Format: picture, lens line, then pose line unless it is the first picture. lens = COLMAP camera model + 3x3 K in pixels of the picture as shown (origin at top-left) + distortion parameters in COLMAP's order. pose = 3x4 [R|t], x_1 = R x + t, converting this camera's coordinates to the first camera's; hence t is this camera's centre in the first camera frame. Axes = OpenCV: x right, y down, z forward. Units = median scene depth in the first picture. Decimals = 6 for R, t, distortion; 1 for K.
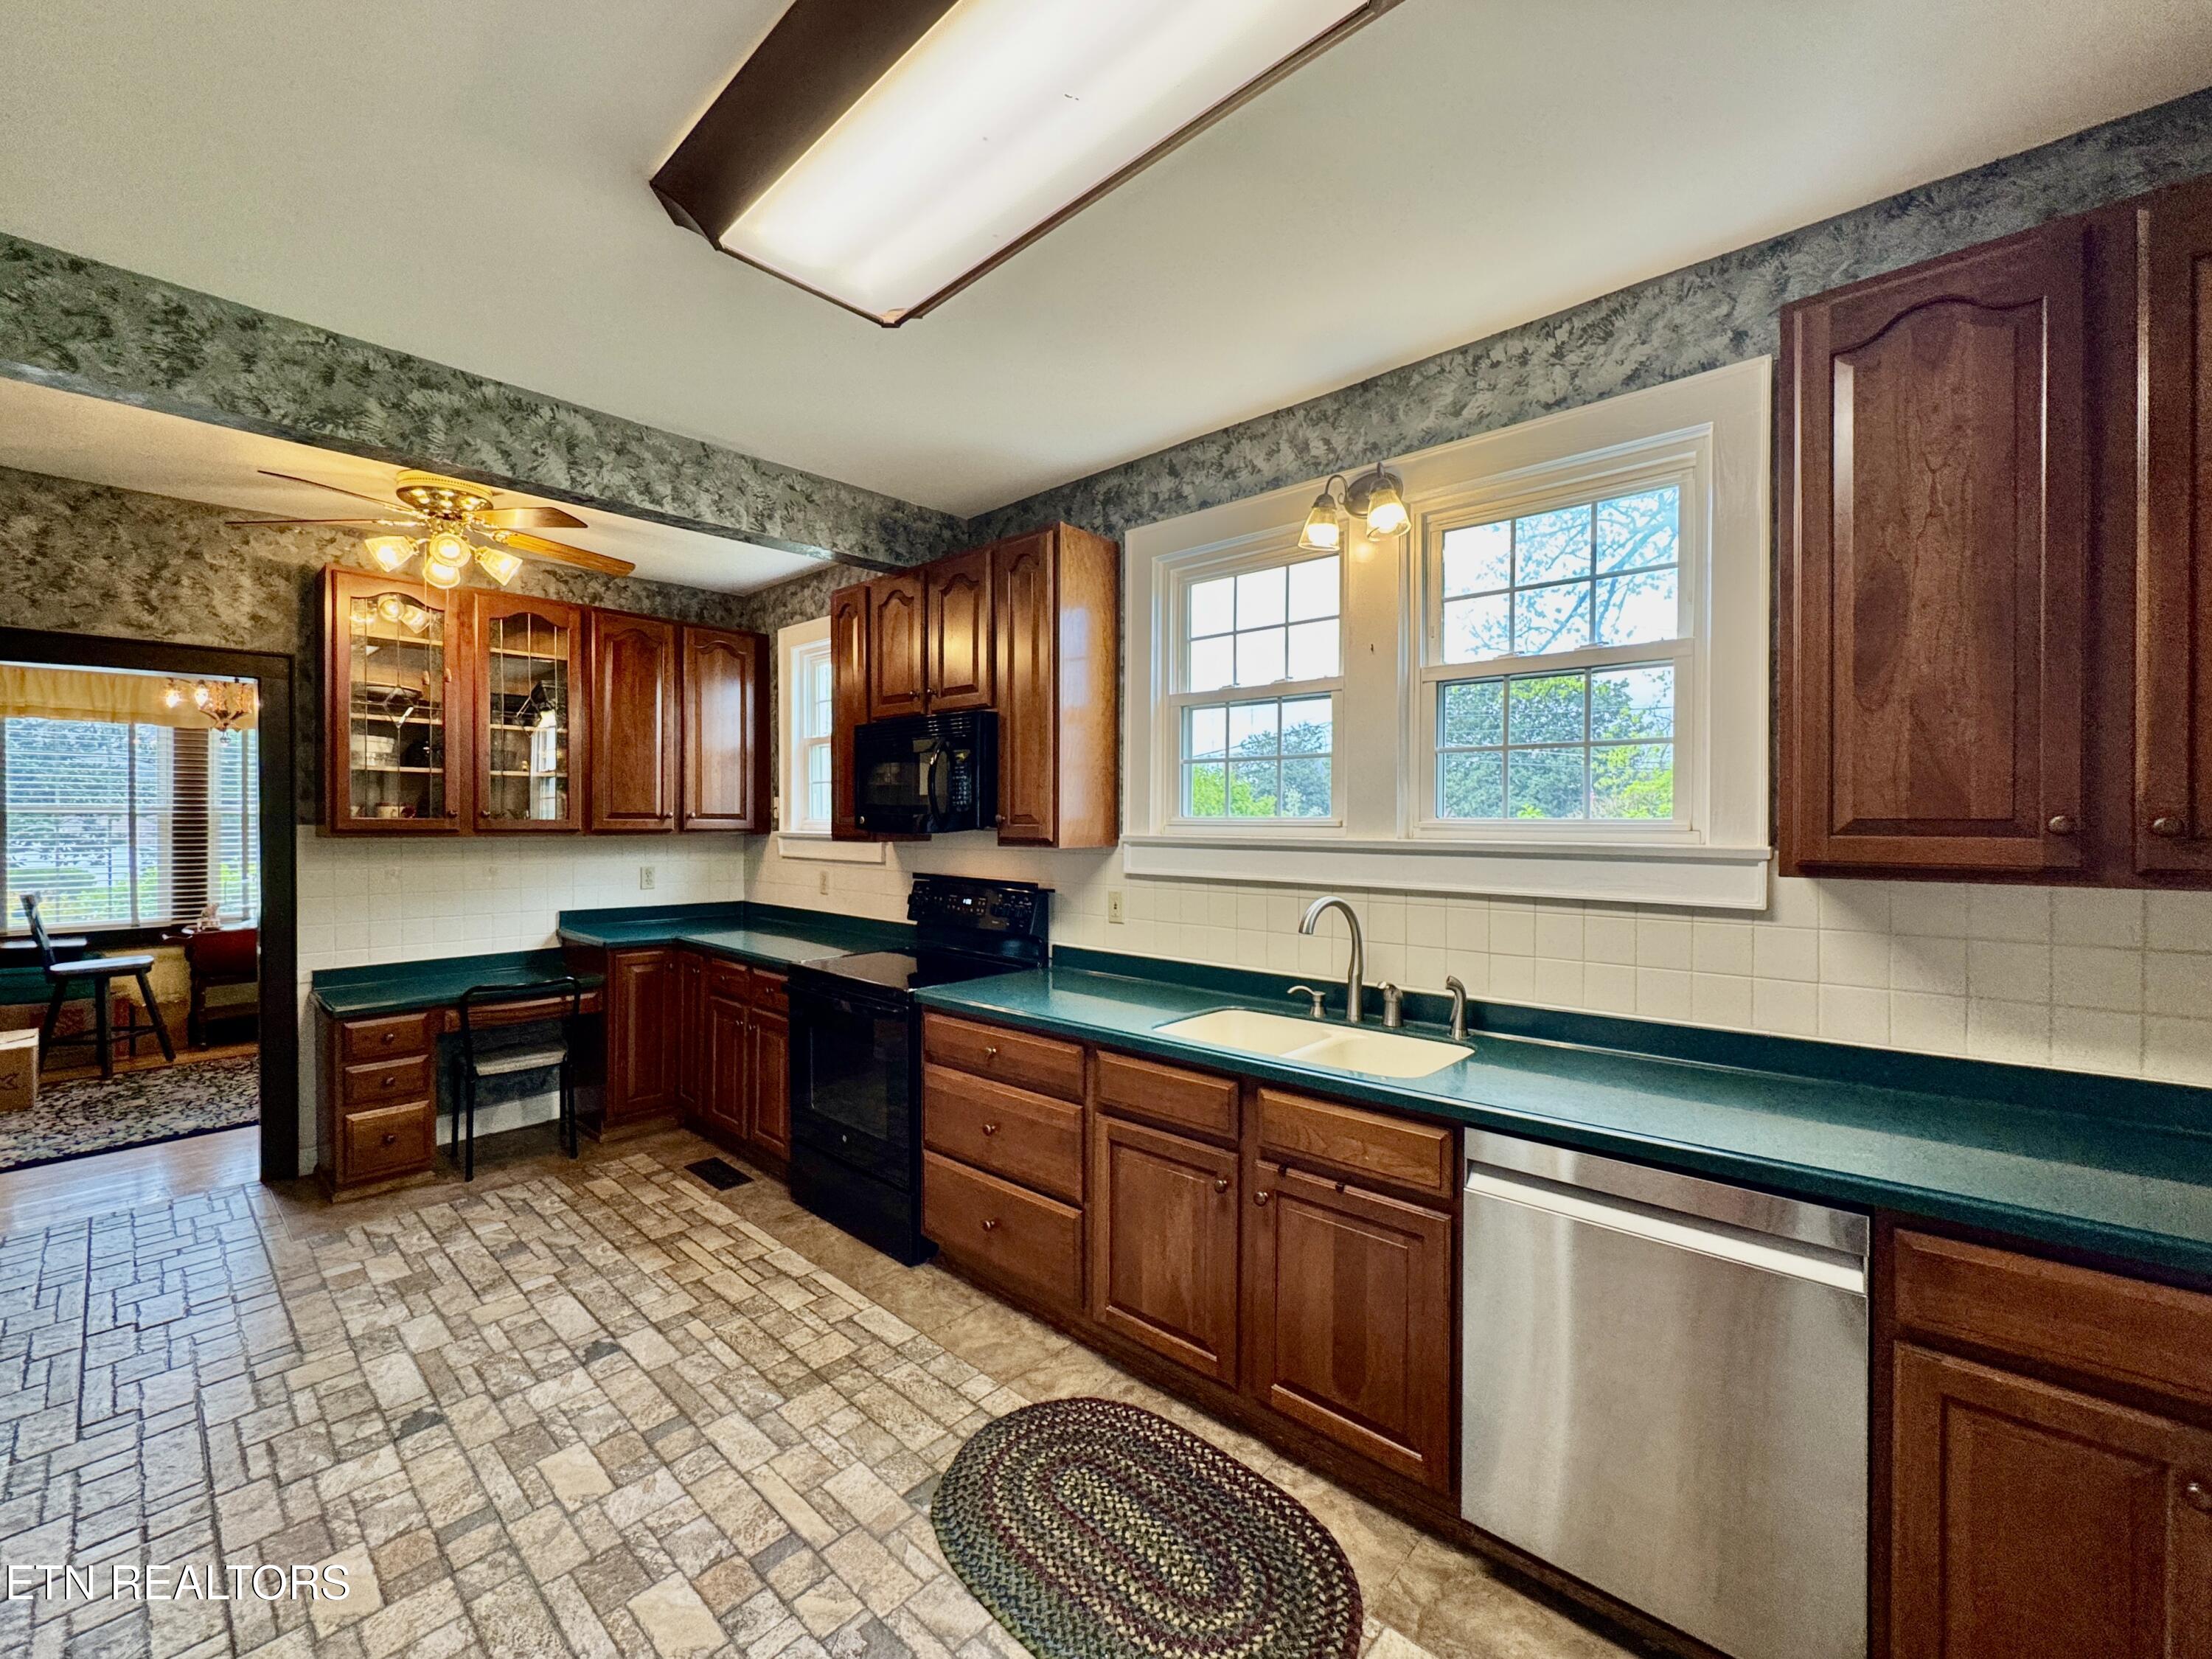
lens RADIAL K [[908.0, 0, 1106.0], [0, 908.0, 829.5], [0, 0, 1]] dist [-0.000558, -0.000886]
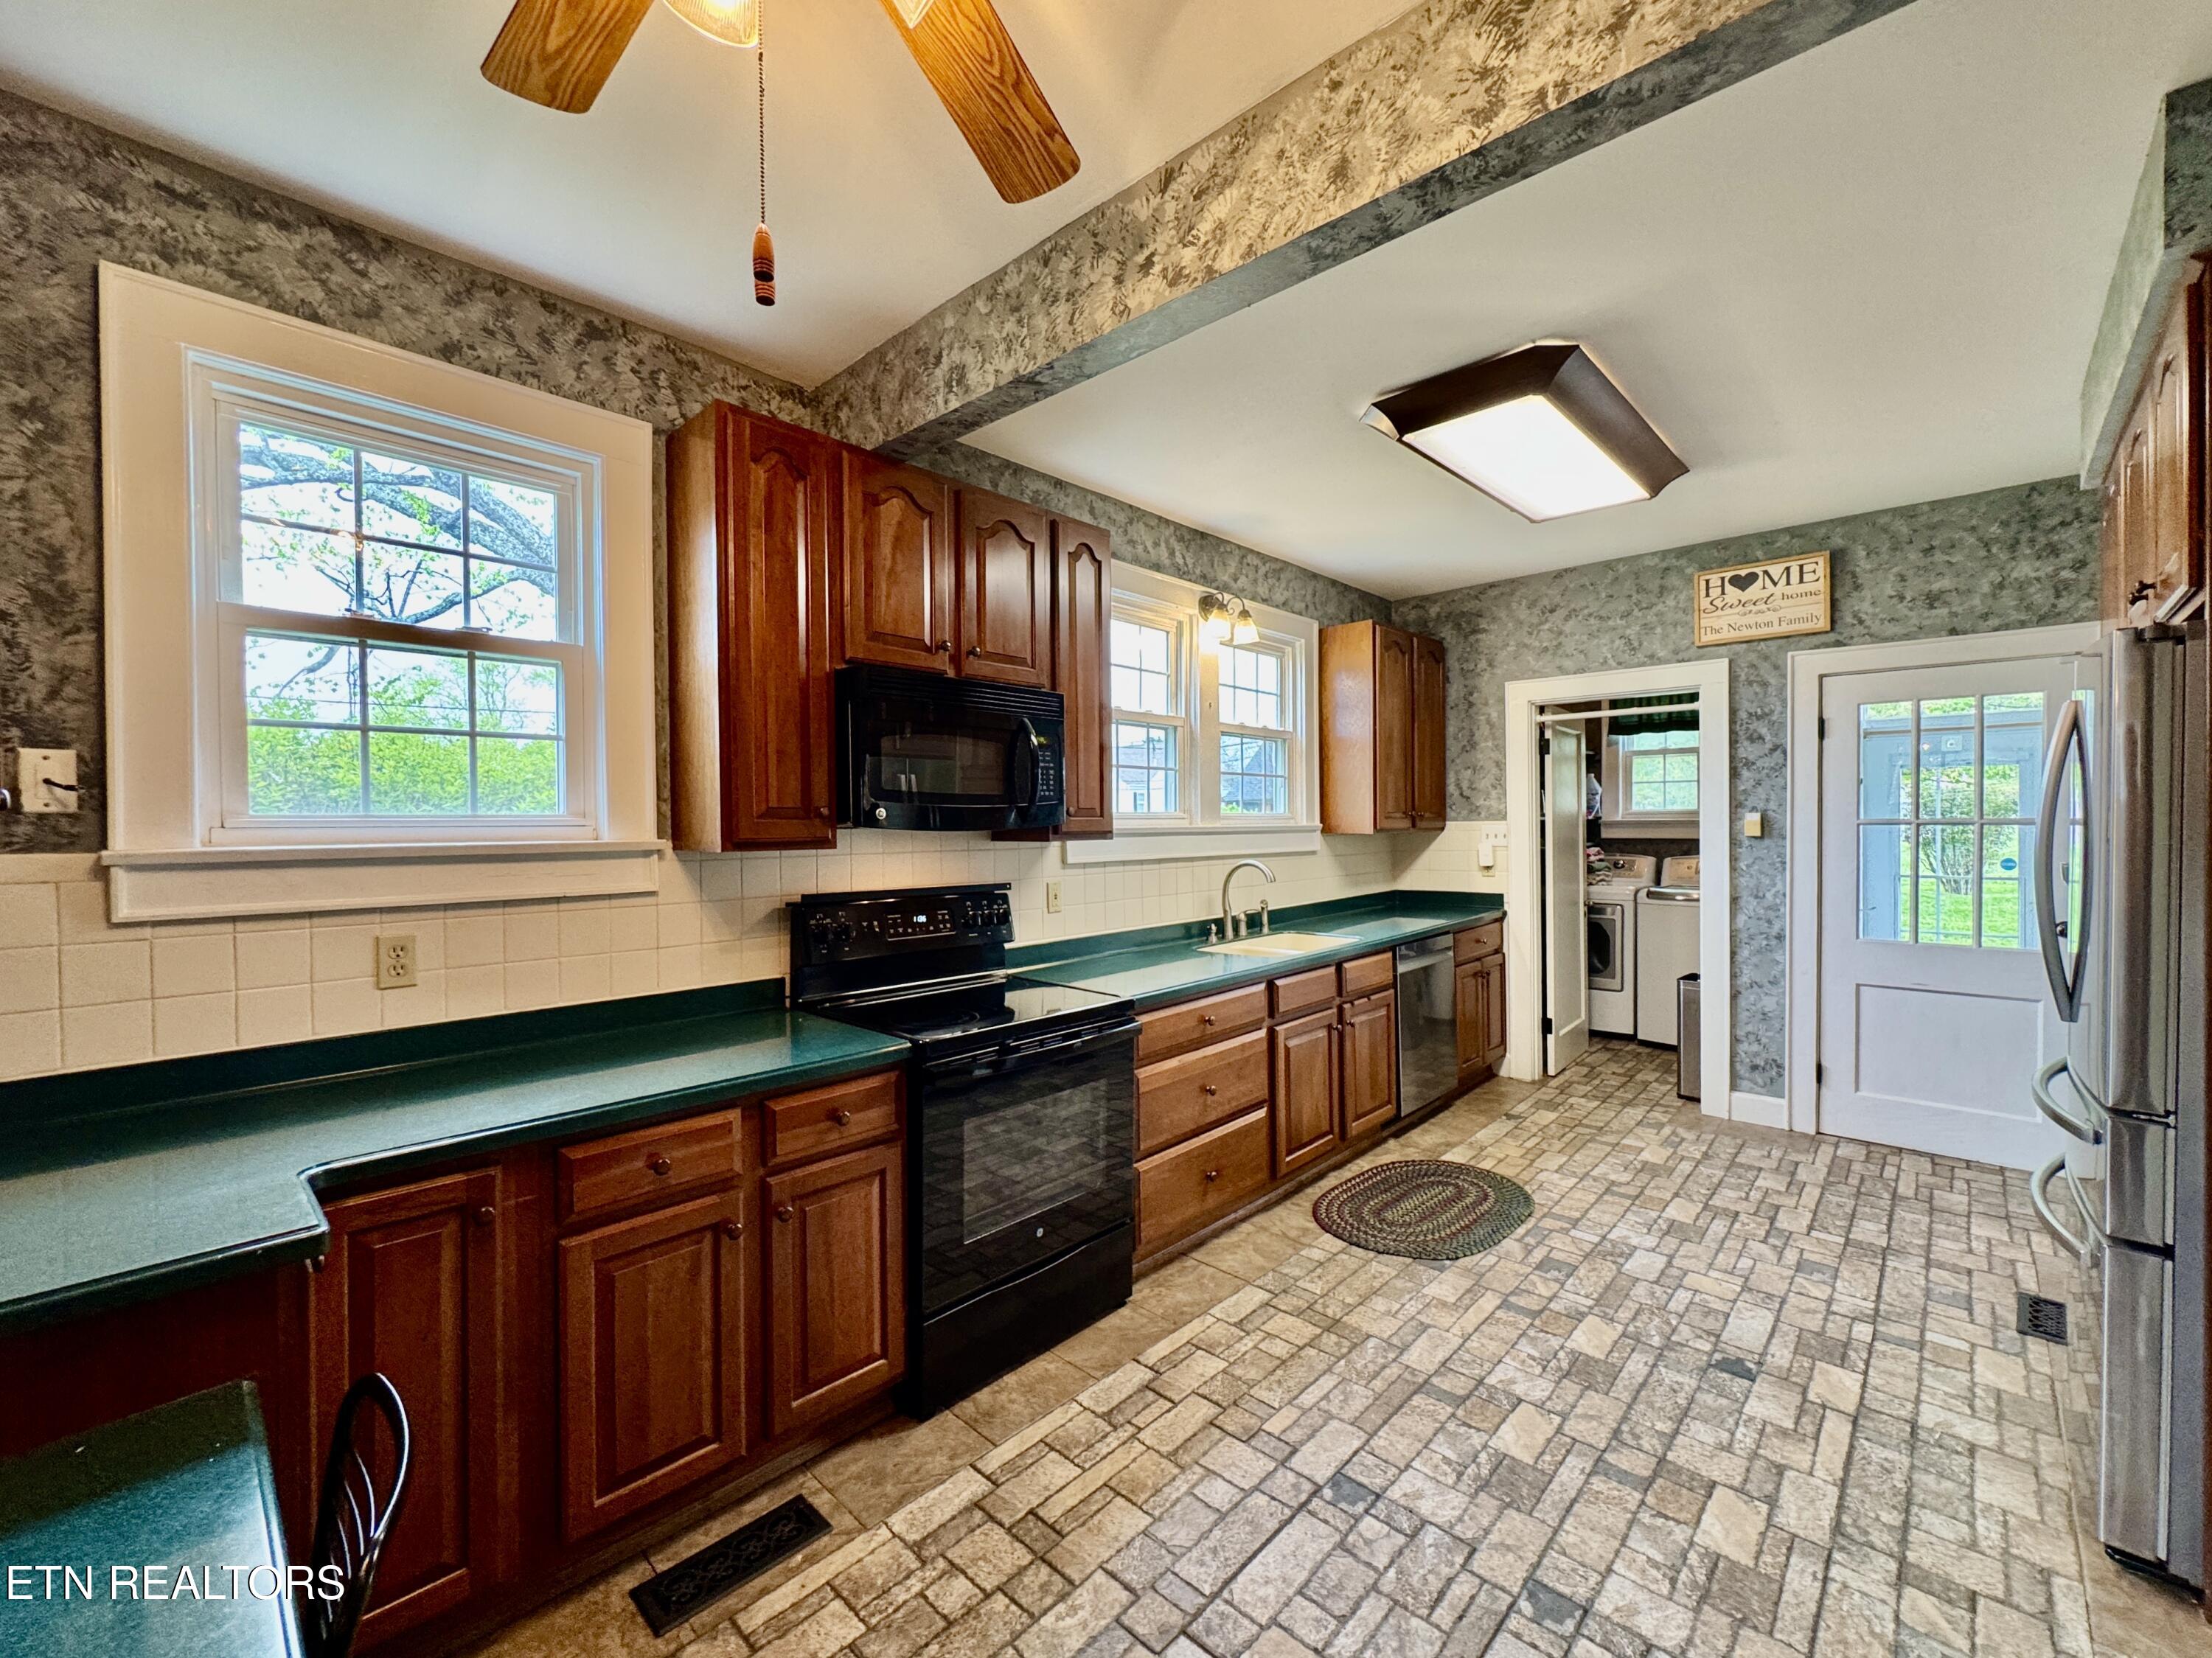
lens RADIAL K [[909.1, 0, 1106.0], [0, 909.1, 829.0], [0, 0, 1]] dist [0.001078, 0.000678]
pose [[0.020363, -0.013955, 0.999695, -1.146565], [0.018448, 0.999738, 0.013579, -0.006310], [-0.999622, 0.018166, 0.020615, 1.015955]]
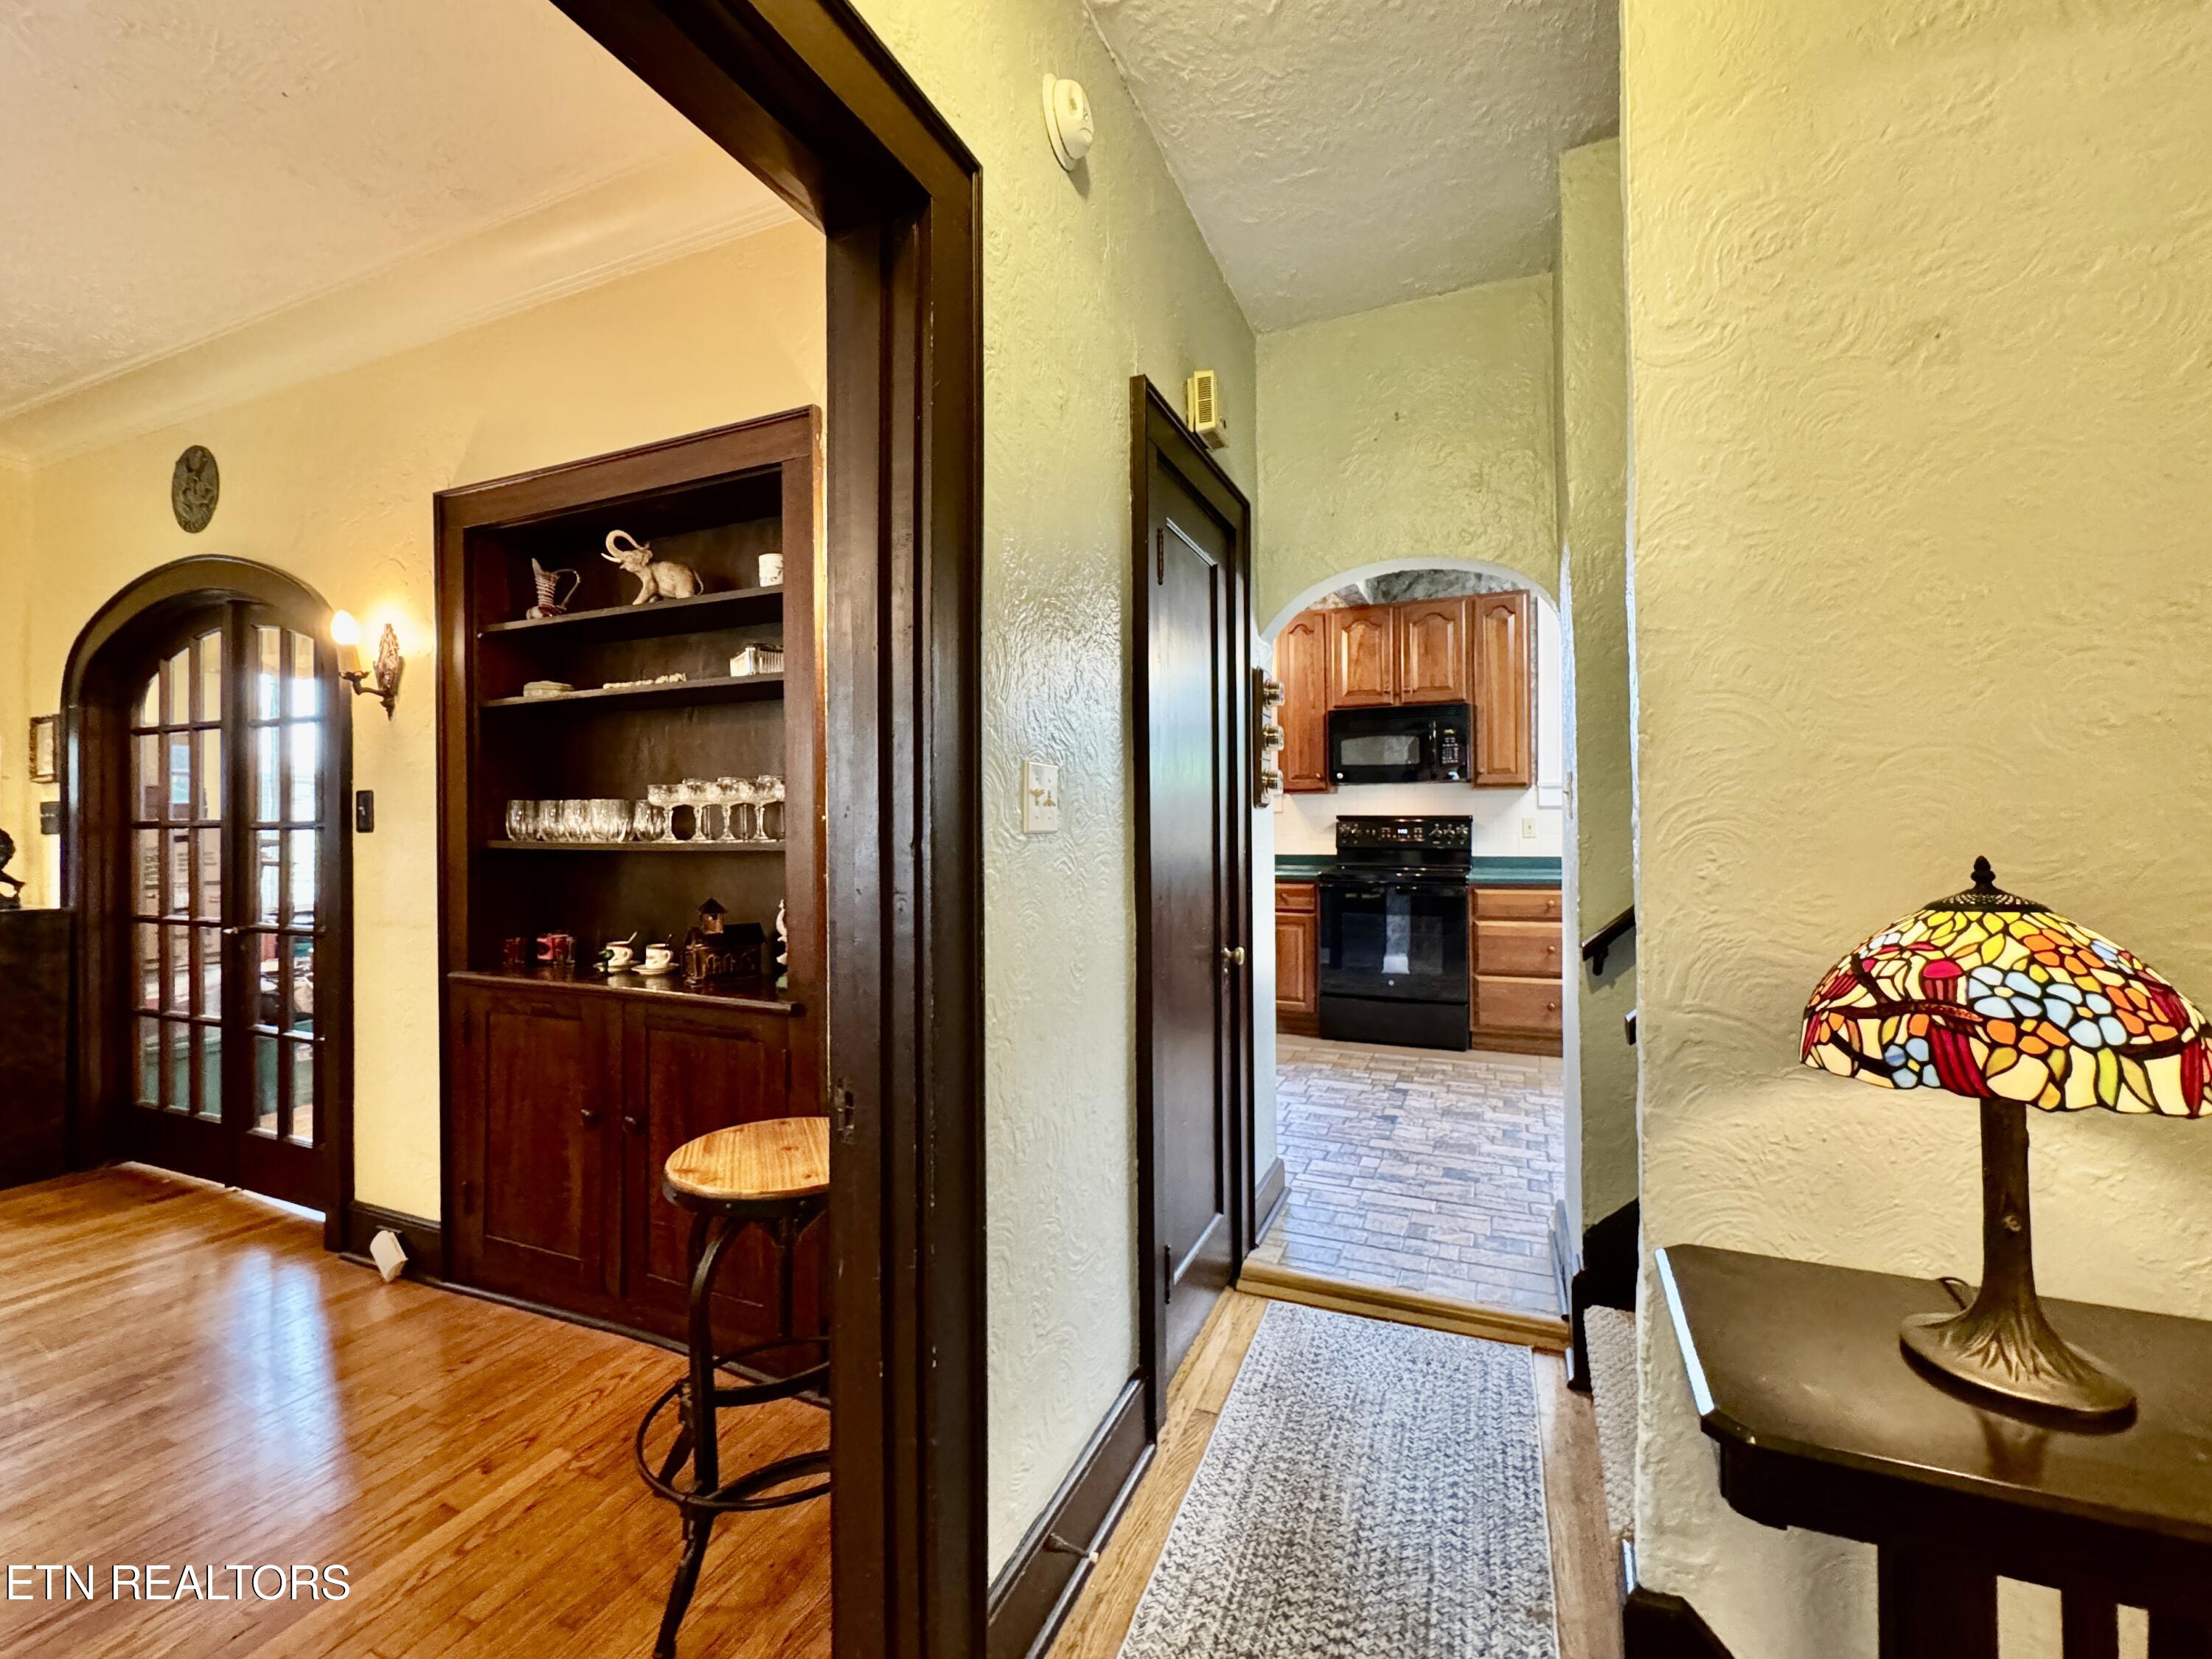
lens RADIAL K [[935.2, 0, 1105.6], [0, 935.2, 811.3], [0, 0, 1]] dist [0.000135, 0.000063]
pose [[0.947202, -0.007269, 0.320555, -1.361365], [0.014739, 0.999673, -0.020885, 0.088615], [-0.320298, 0.024507, 0.947000, -0.364073]]
